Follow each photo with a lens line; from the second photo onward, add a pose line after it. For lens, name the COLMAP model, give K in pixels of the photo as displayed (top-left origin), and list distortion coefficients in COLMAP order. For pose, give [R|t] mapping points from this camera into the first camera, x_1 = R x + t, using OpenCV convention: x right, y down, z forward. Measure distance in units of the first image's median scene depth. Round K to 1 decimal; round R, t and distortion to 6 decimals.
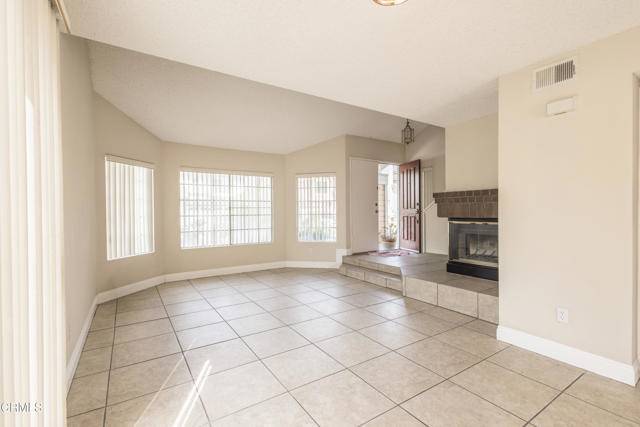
lens RADIAL K [[294.0, 0, 314.6], [0, 294.0, 212.0], [0, 0, 1]] dist [0.010928, -0.002617]
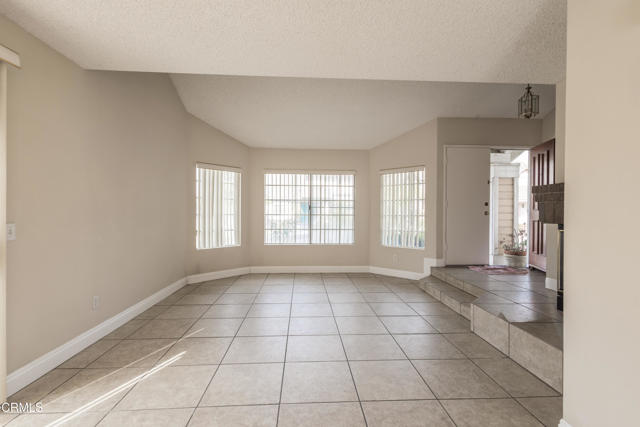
lens RADIAL K [[294.0, 0, 318.9], [0, 294.0, 213.0], [0, 0, 1]] dist [0.010928, -0.002617]
pose [[0.868253, 0.015790, -0.495871, 0.244620], [-0.014266, 0.999875, 0.006861, -0.002149], [0.495917, 0.001117, 0.868369, 0.140086]]
